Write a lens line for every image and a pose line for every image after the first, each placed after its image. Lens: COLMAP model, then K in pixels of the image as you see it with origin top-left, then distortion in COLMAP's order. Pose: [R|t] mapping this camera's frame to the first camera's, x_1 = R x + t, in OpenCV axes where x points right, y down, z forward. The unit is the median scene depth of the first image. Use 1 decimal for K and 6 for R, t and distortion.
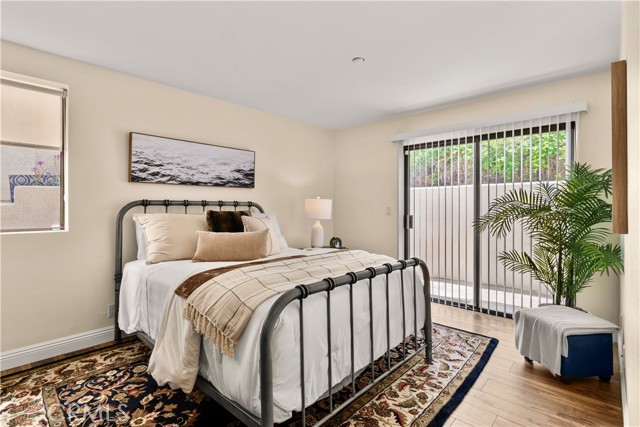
lens RADIAL K [[307.3, 0, 317.6], [0, 307.3, 205.1], [0, 0, 1]] dist [-0.012382, -0.000582]
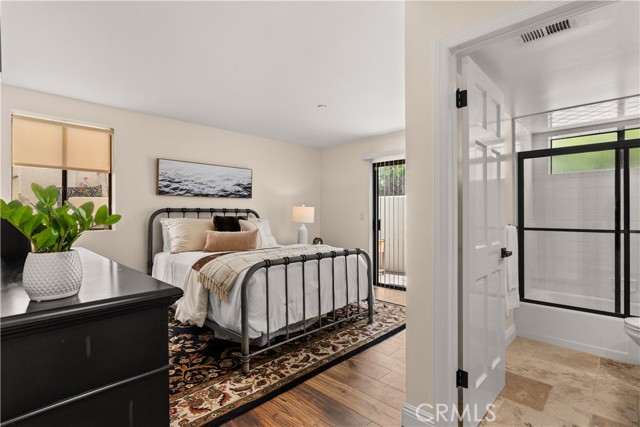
lens RADIAL K [[307.3, 0, 320.0], [0, 307.3, 211.9], [0, 0, 1]] dist [-0.012382, -0.000582]
pose [[0.999682, -0.002839, -0.025043, 0.166443], [0.002883, 0.999994, 0.001694, -0.000593], [0.025038, -0.001765, 0.999685, -0.399486]]
